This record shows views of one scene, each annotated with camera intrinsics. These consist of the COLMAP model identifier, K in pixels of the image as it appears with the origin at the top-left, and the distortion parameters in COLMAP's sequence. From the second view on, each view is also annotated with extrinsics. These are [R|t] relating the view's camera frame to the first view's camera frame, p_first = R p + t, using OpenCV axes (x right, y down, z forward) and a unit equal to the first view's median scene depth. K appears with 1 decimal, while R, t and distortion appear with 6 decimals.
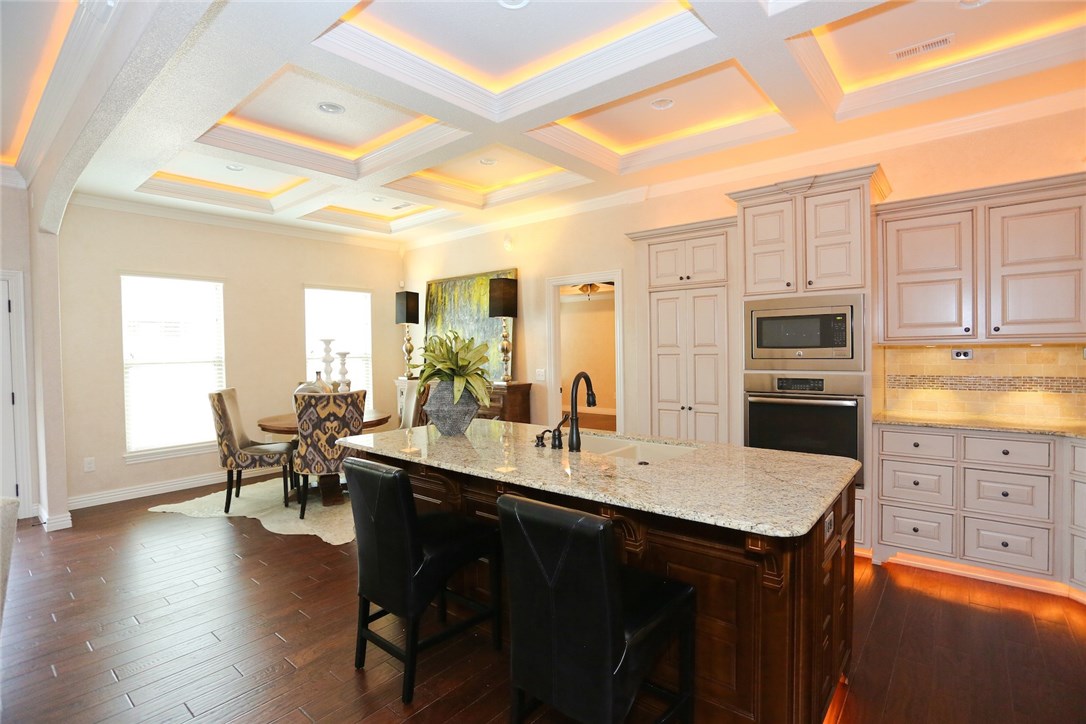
lens RADIAL K [[525.5, 0, 538.7], [0, 525.5, 360.1], [0, 0, 1]] dist [-0.070994, 0.029346]
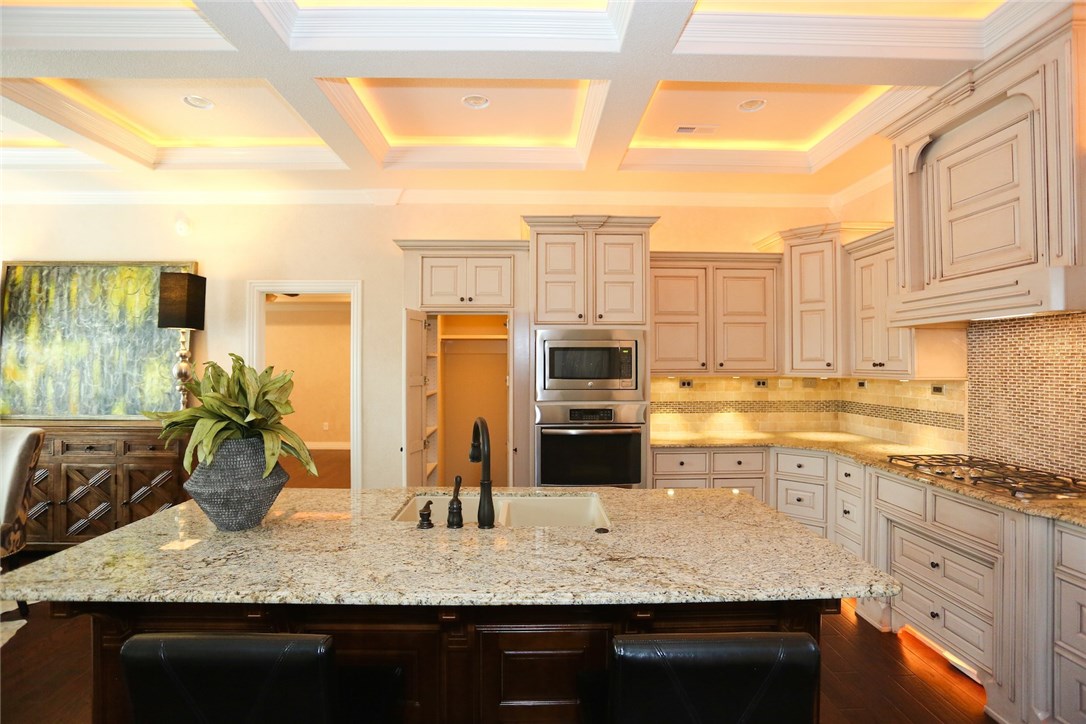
lens RADIAL K [[525.5, 0, 538.7], [0, 525.5, 360.1], [0, 0, 1]] dist [-0.070994, 0.029346]
pose [[0.750525, 0.022383, 0.660463, -0.258530], [0.001837, 0.999352, -0.035956, -0.023263], [-0.660840, 0.028200, 0.749997, 0.283735]]
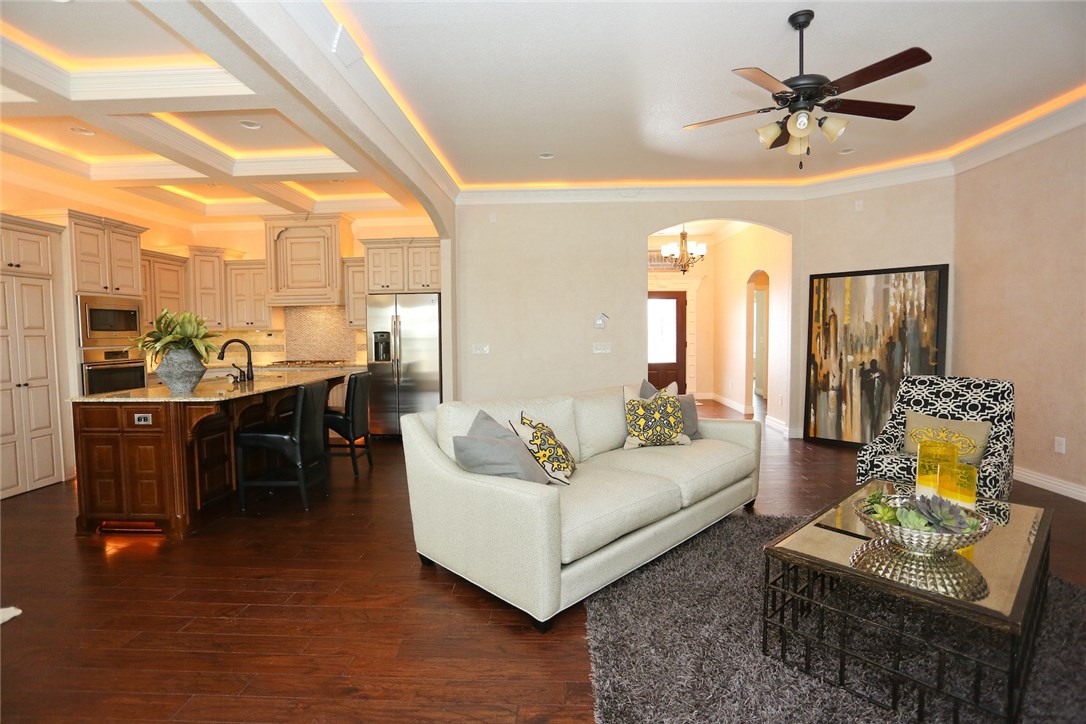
lens RADIAL K [[524.3, 0, 541.2], [0, 524.3, 359.5], [0, 0, 1]] dist [-0.076766, 0.033584]
pose [[-0.614361, -0.019078, 0.788795, -1.415047], [0.039202, 0.997735, 0.054664, 0.027064], [-0.788051, 0.064506, -0.612221, 0.918390]]
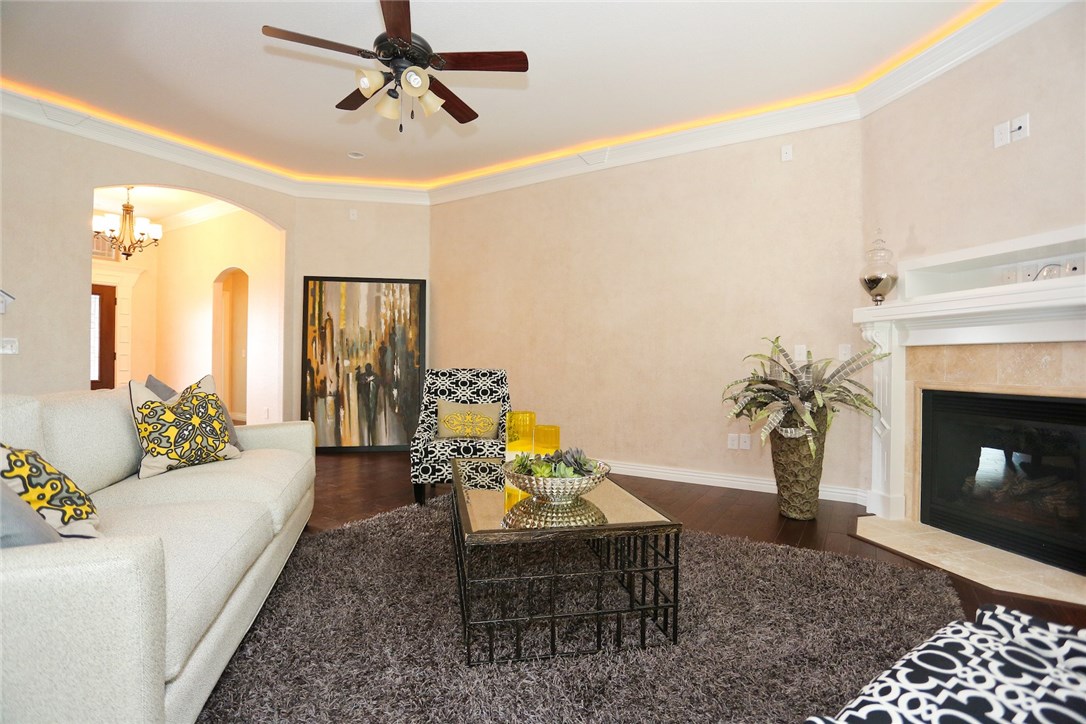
lens RADIAL K [[524.3, 0, 541.2], [0, 524.3, 359.5], [0, 0, 1]] dist [-0.076766, 0.033584]
pose [[-0.990560, 0.008742, -0.136801, -1.117383], [0.005536, 0.999701, 0.023797, 0.105501], [0.136968, 0.022815, -0.990313, 0.863646]]
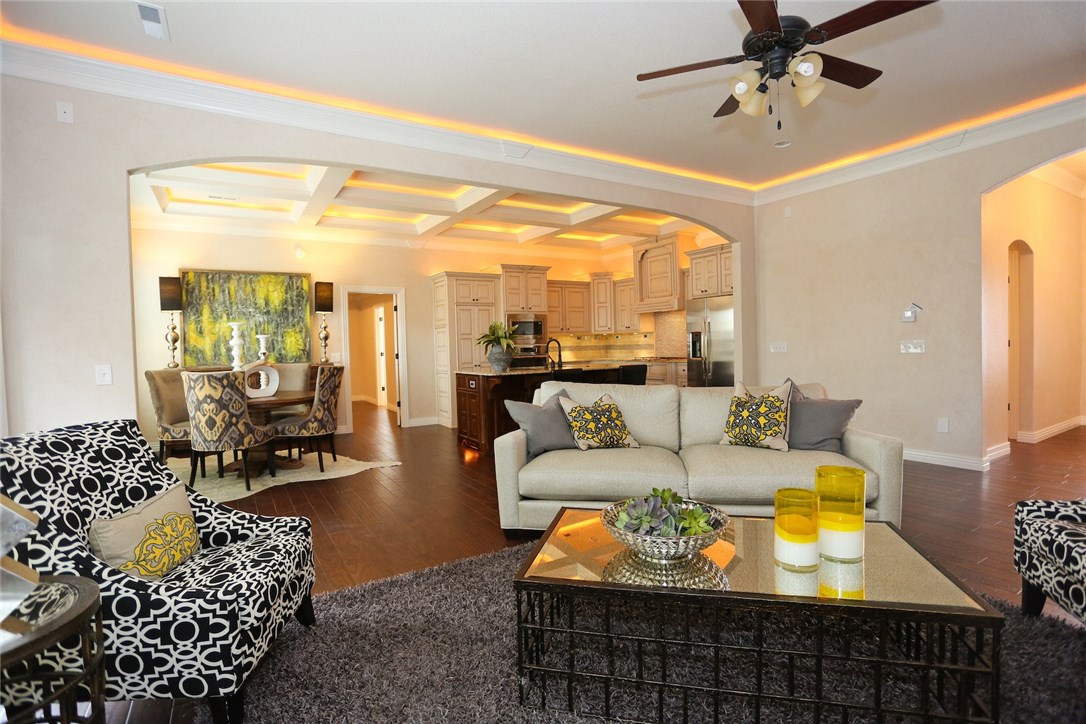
lens RADIAL K [[524.3, 0, 541.2], [0, 524.3, 359.5], [0, 0, 1]] dist [-0.076766, 0.033584]
pose [[0.315673, -0.019196, 0.948674, -1.784779], [0.043424, 0.999040, 0.005766, 0.078676], [-0.947874, 0.039375, 0.316204, 0.168759]]
